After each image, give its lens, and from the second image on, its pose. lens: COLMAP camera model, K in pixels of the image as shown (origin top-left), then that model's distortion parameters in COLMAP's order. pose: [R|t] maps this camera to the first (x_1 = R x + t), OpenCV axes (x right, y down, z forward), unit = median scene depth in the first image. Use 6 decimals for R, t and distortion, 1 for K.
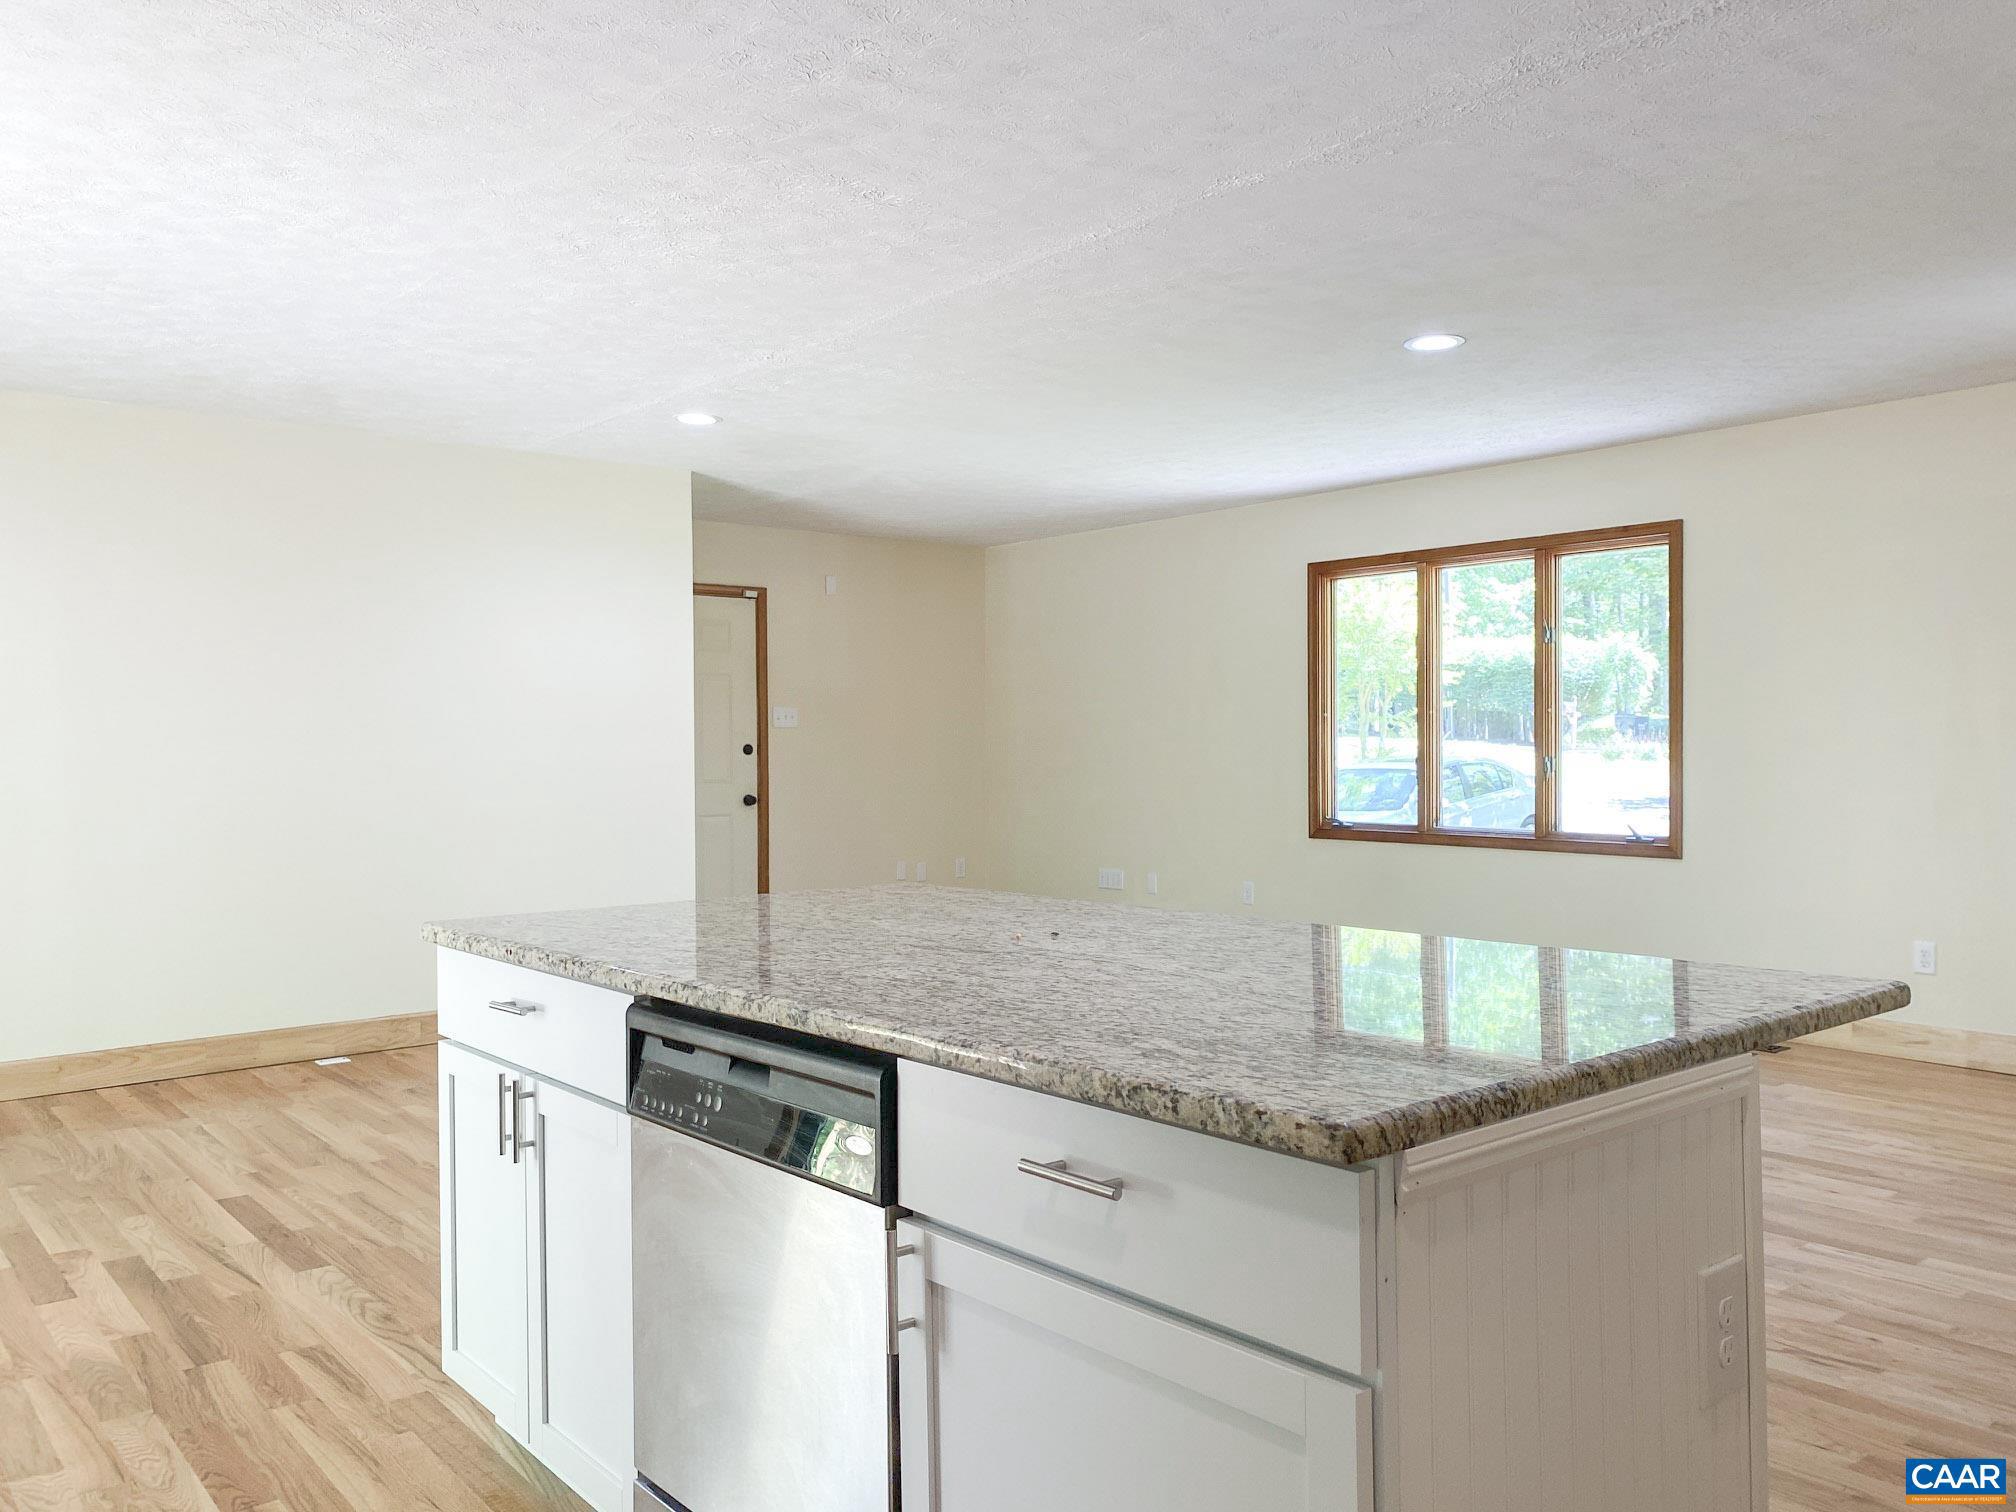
lens RADIAL K [[1520.7, 0, 1008.0], [0, 1520.7, 756.0], [0, 0, 1]] dist [0.101150, -0.140874]
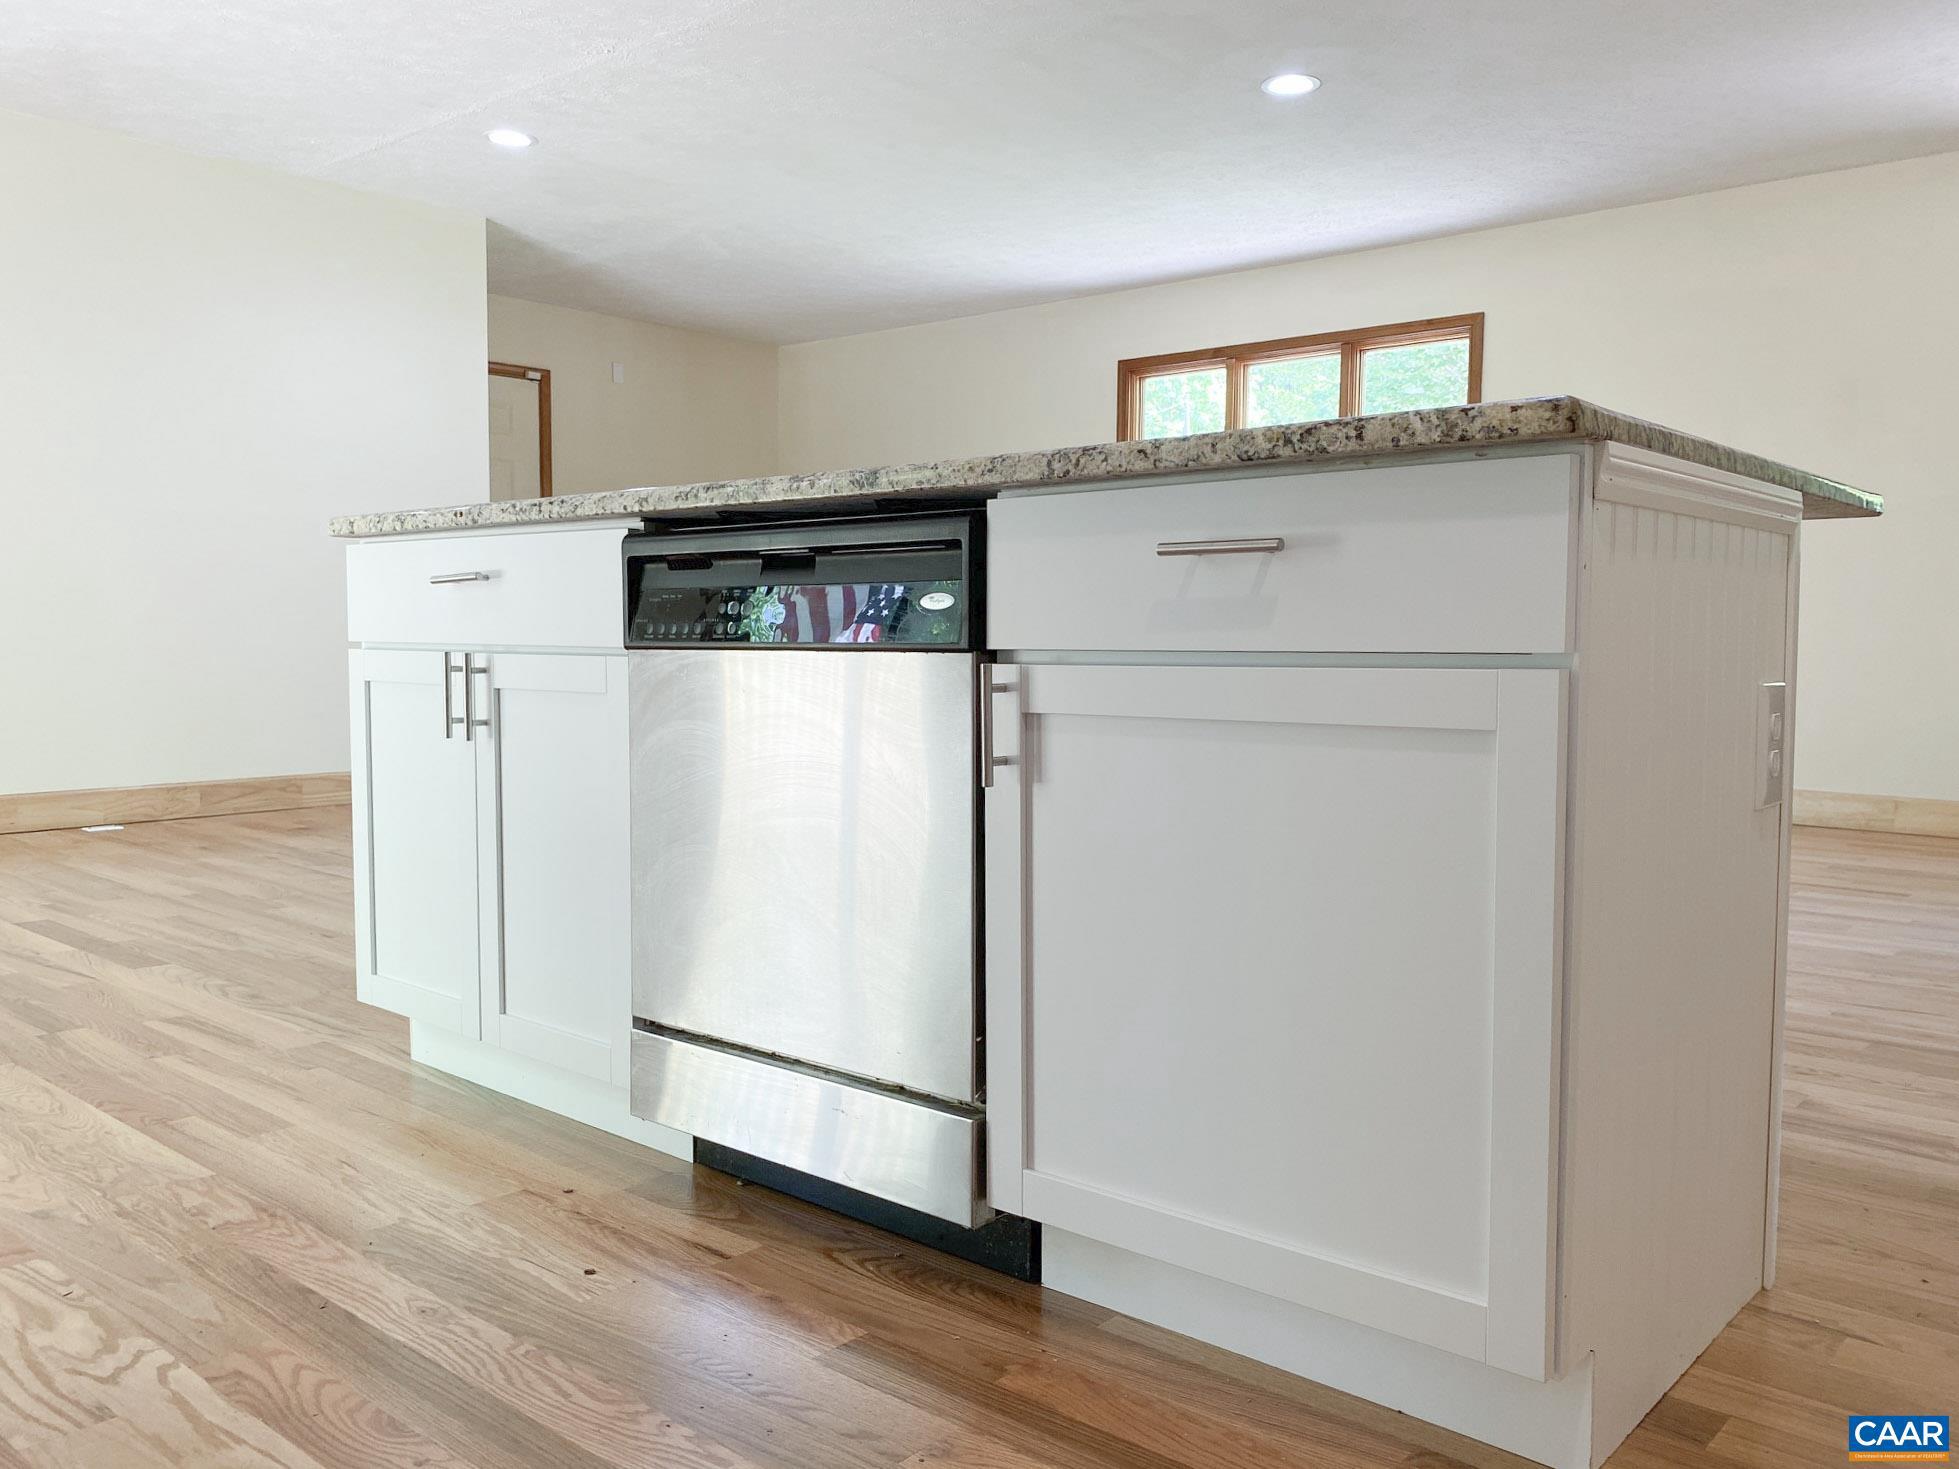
lens RADIAL K [[1545.2, 0, 979.5], [0, 1545.2, 734.5], [0, 0, 1]] dist [0.008128, 0.006481]
pose [[0.987604, 0.005061, 0.156882, -0.143231], [-0.013843, 0.998394, 0.054935, 0.182716], [-0.156352, -0.056426, 0.986088, 0.016965]]
